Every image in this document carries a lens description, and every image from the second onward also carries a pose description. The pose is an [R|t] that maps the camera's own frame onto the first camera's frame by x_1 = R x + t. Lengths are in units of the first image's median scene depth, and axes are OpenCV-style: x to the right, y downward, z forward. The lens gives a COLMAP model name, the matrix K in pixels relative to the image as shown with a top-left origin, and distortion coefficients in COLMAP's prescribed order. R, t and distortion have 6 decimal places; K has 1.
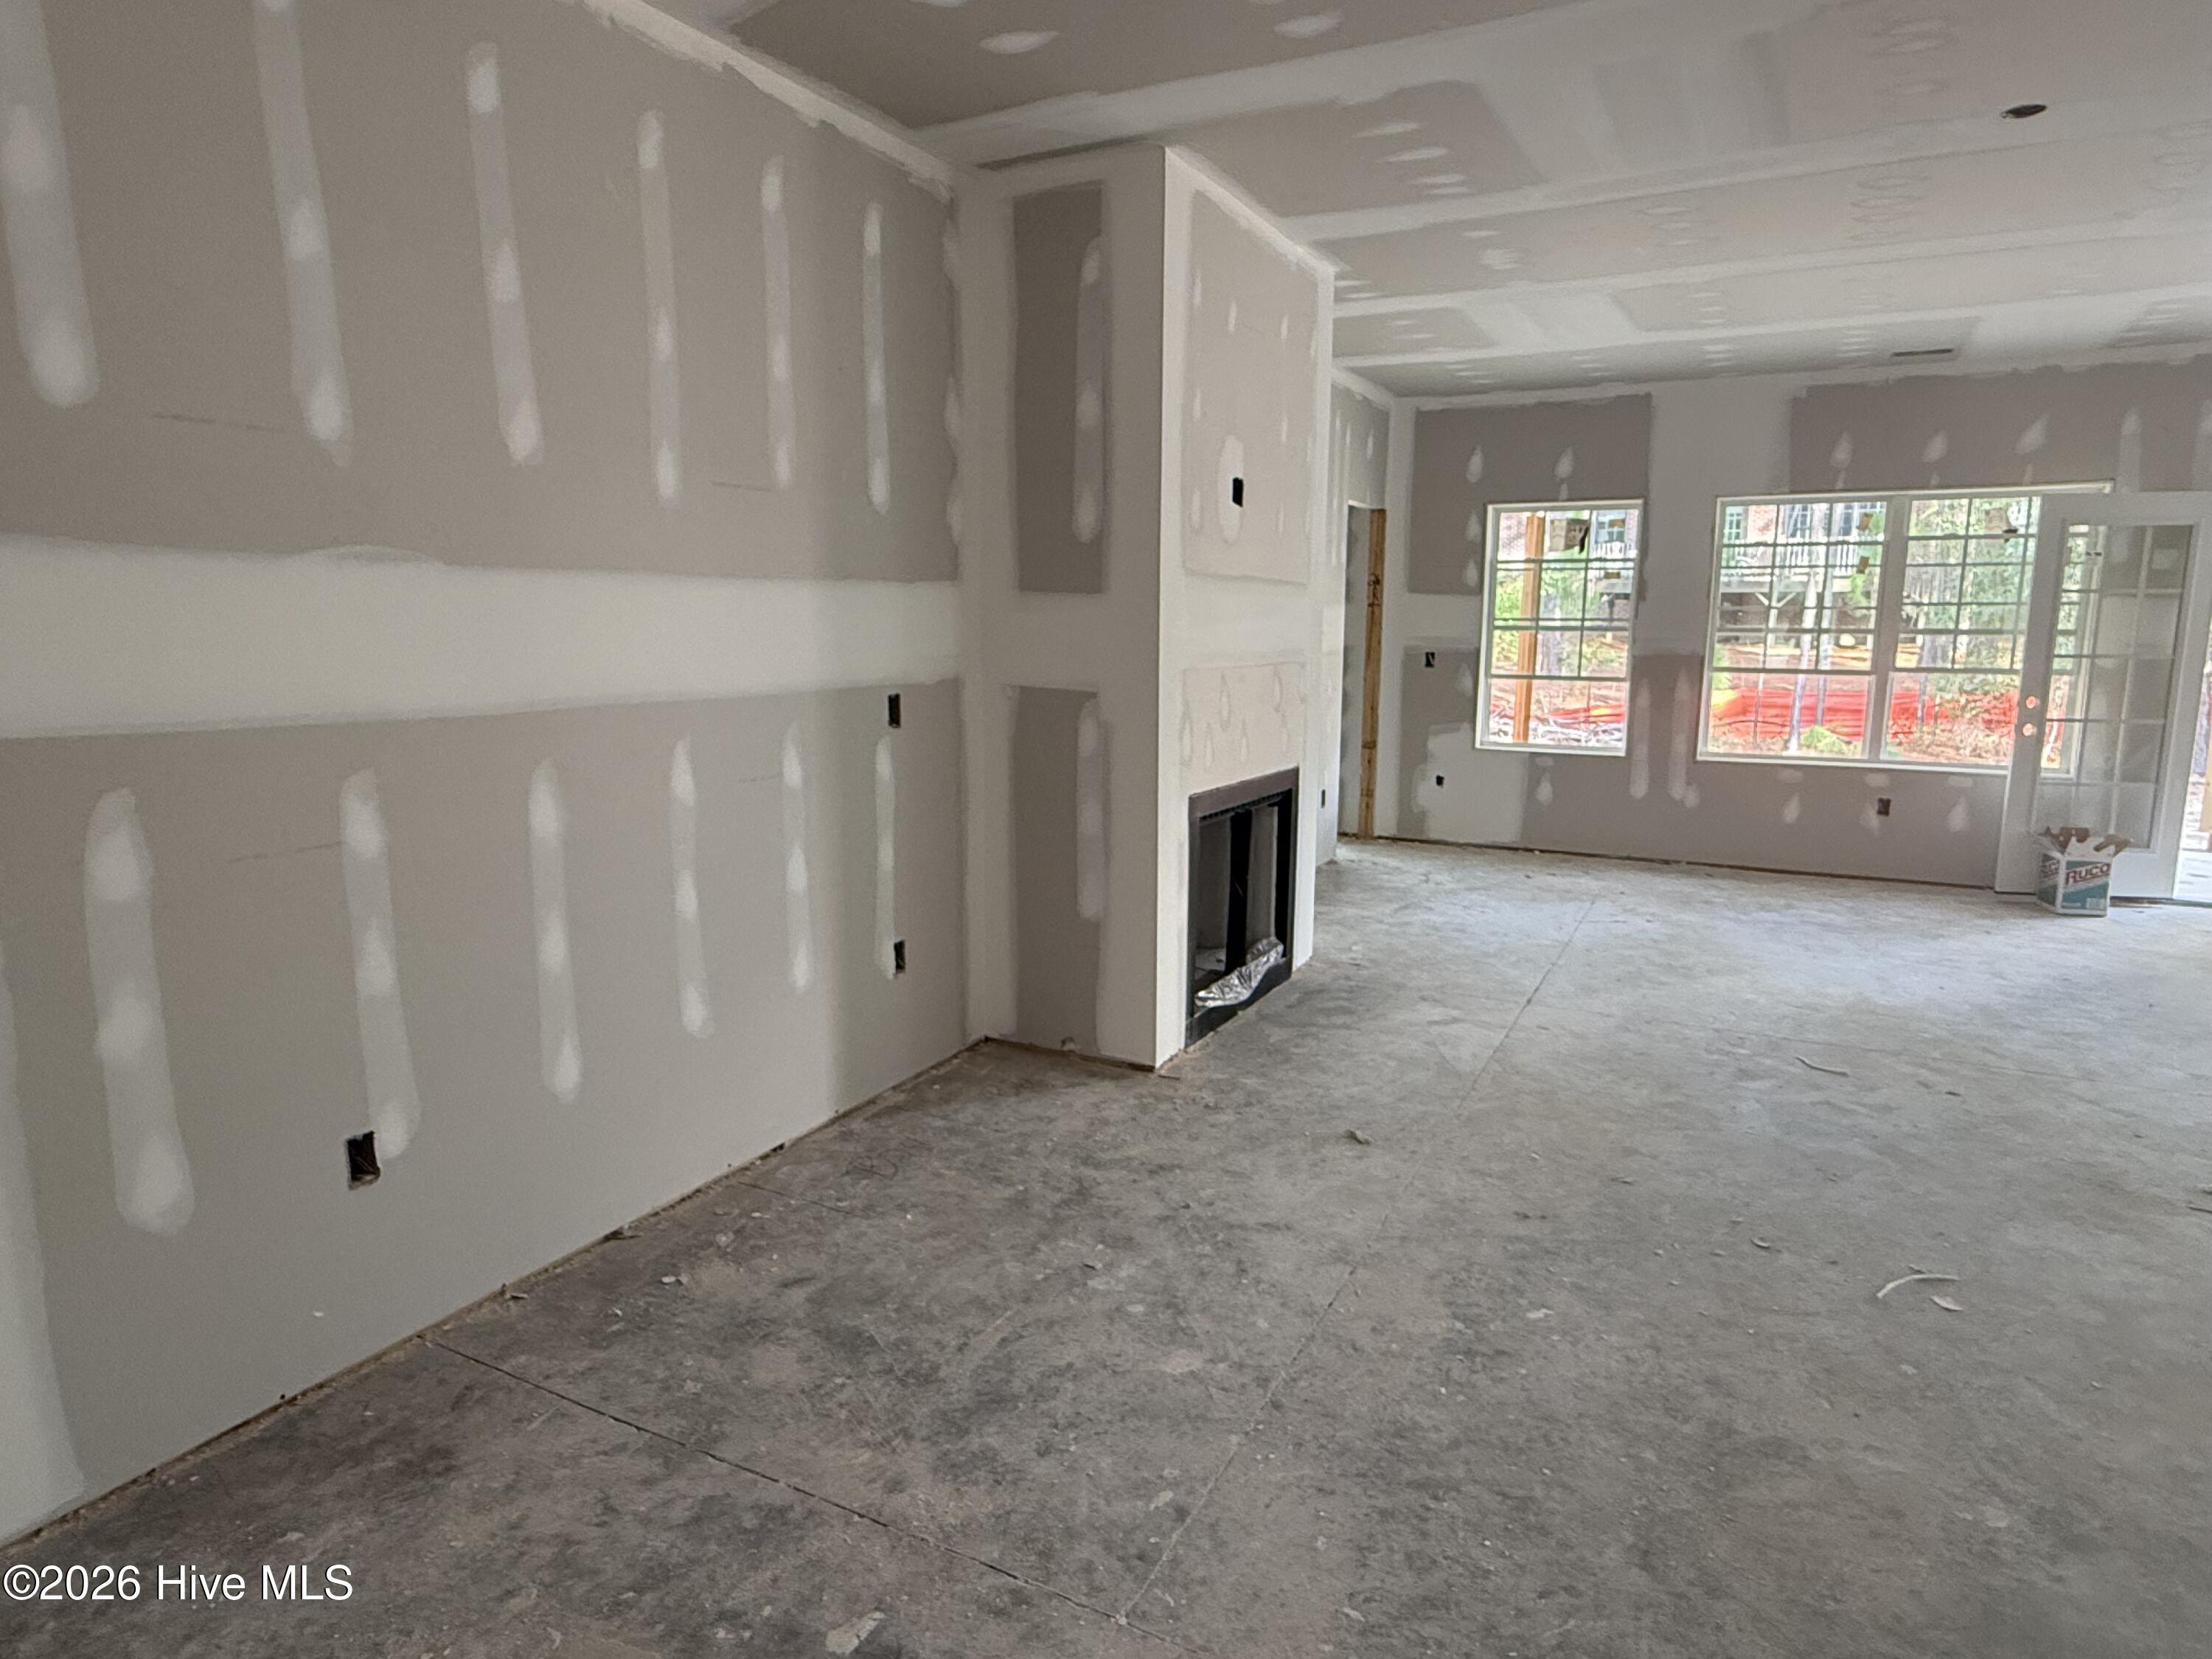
lens RADIAL K [[1309.2, 0, 1091.1], [0, 1309.2, 831.2], [0, 0, 1]] dist [-0.002453, 0.000245]
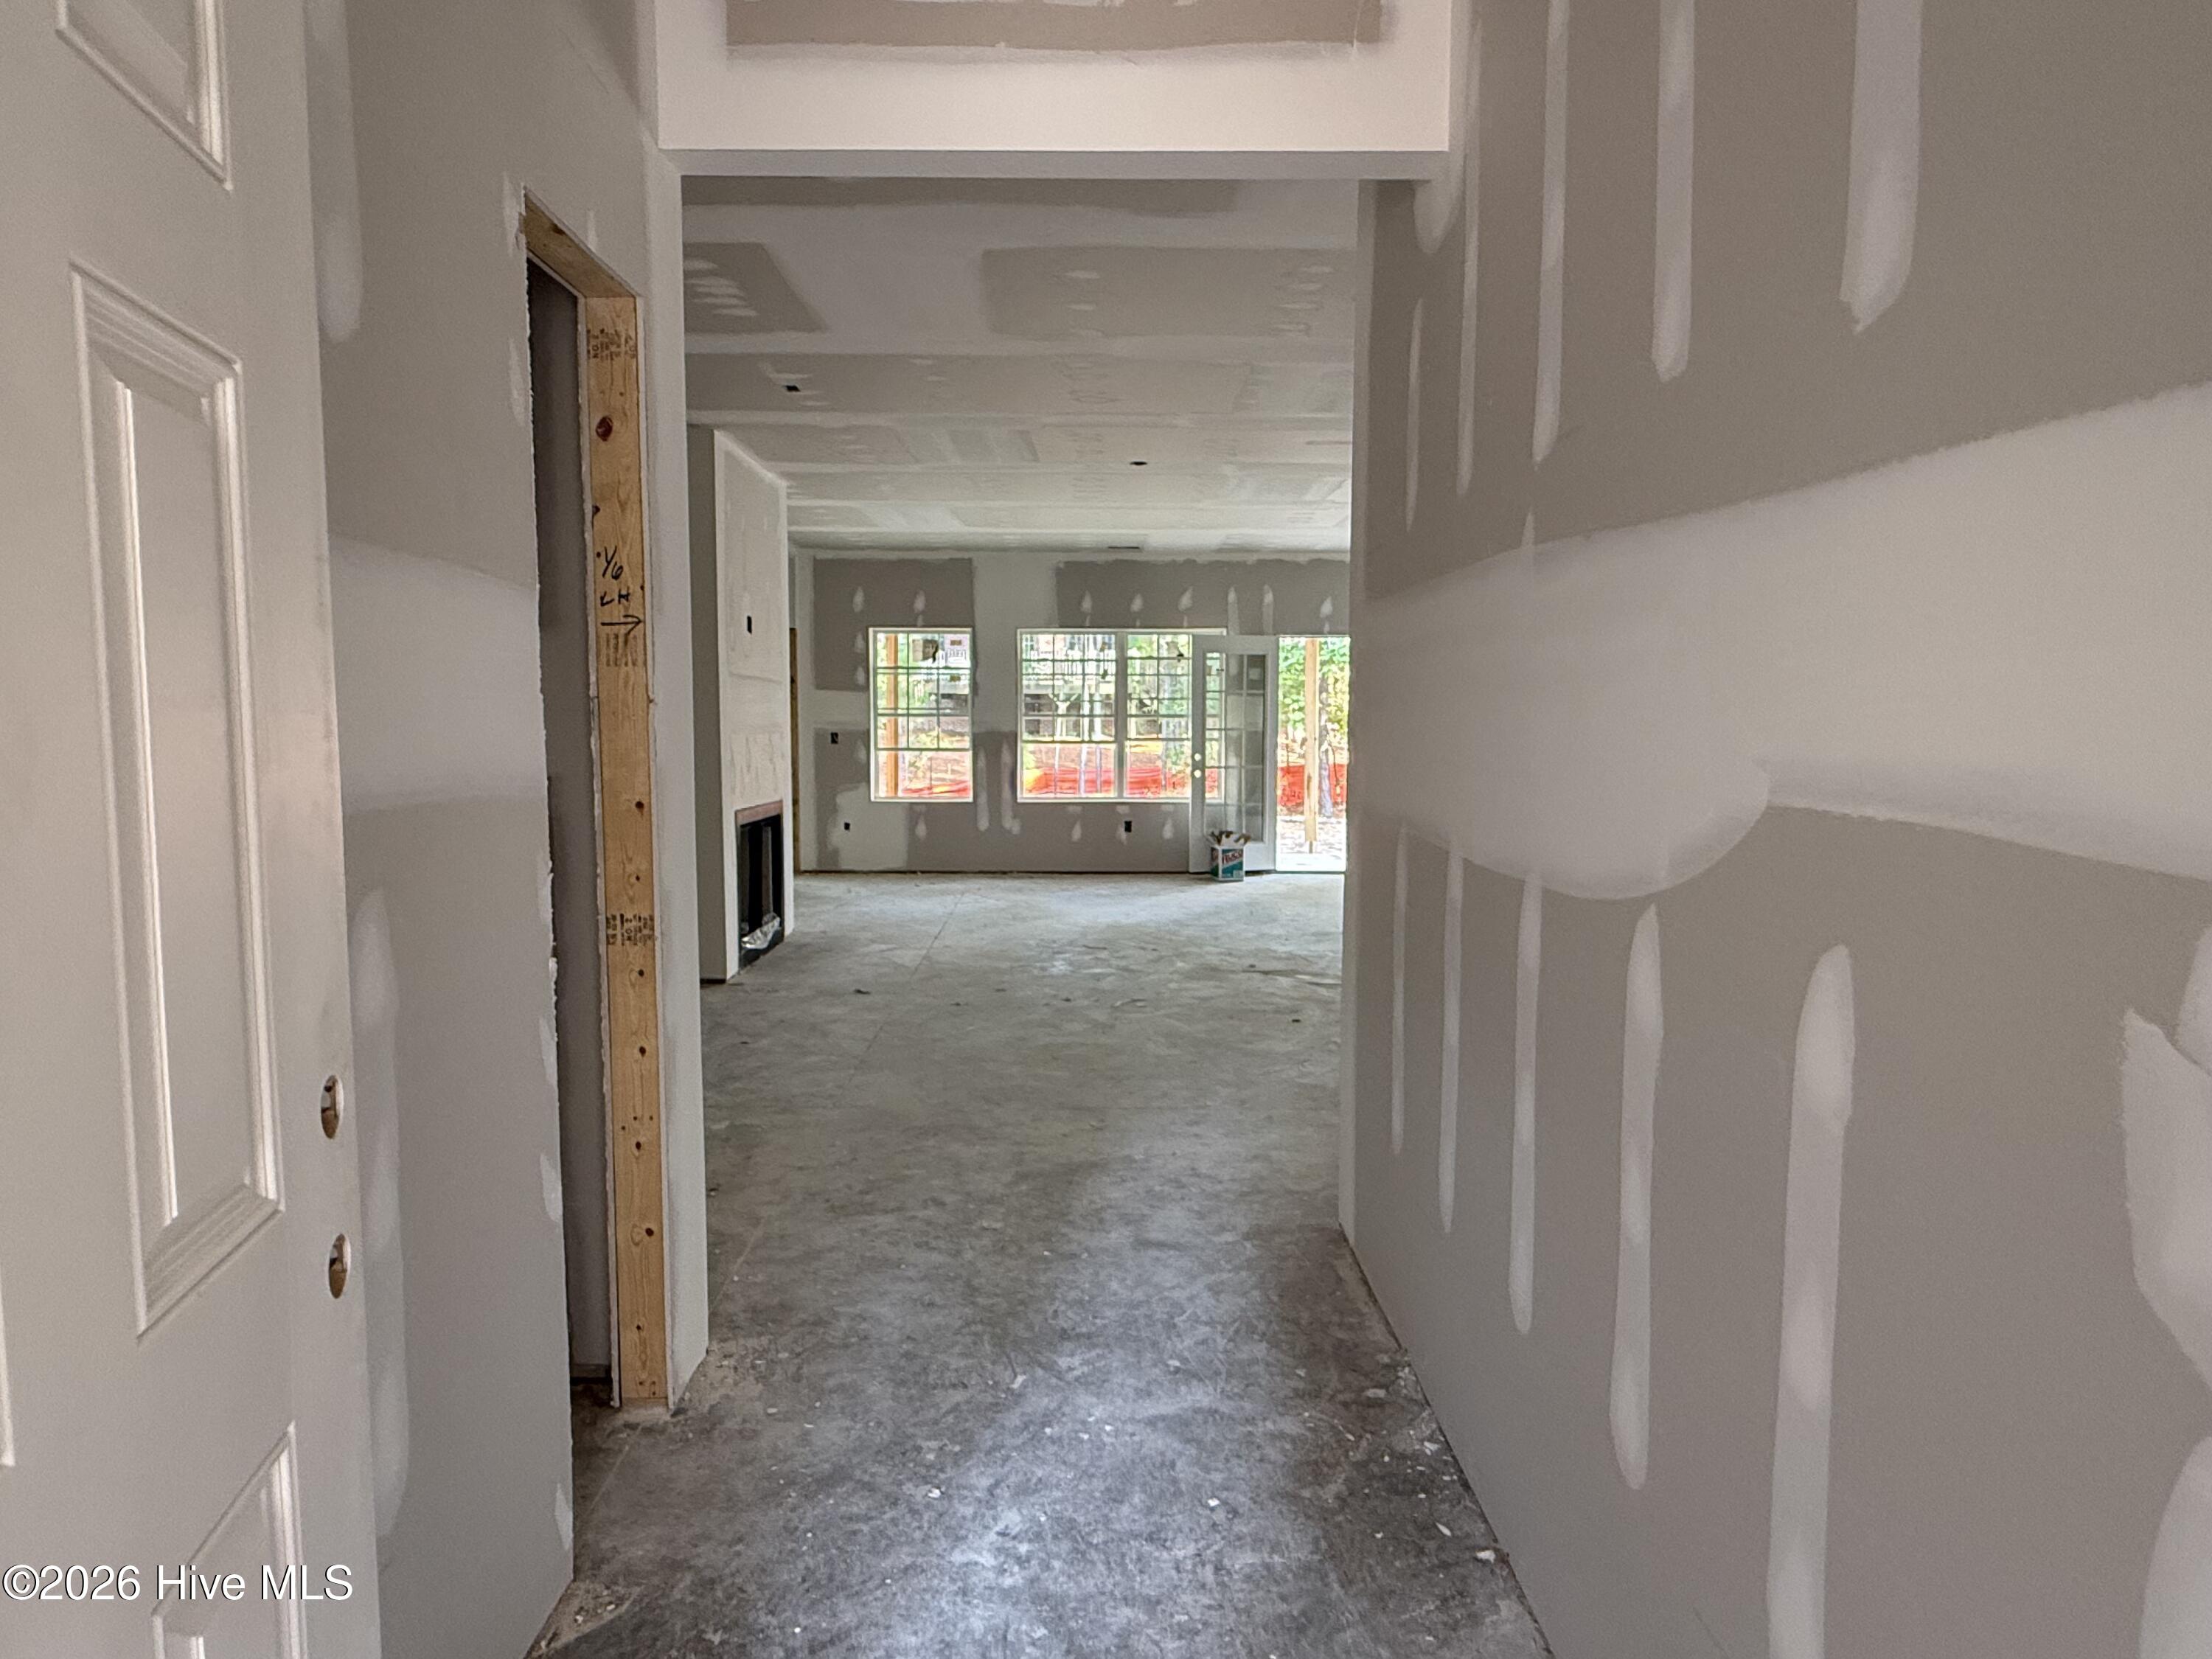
lens RADIAL K [[1309.2, 0, 1101.3], [0, 1309.2, 825.6], [0, 0, 1]] dist [-0.002453, 0.000245]
pose [[0.876529, -0.040094, 0.479676, -0.198387], [0.077983, 0.995188, -0.059318, 0.079949], [-0.474989, 0.089400, 0.875439, -0.406264]]
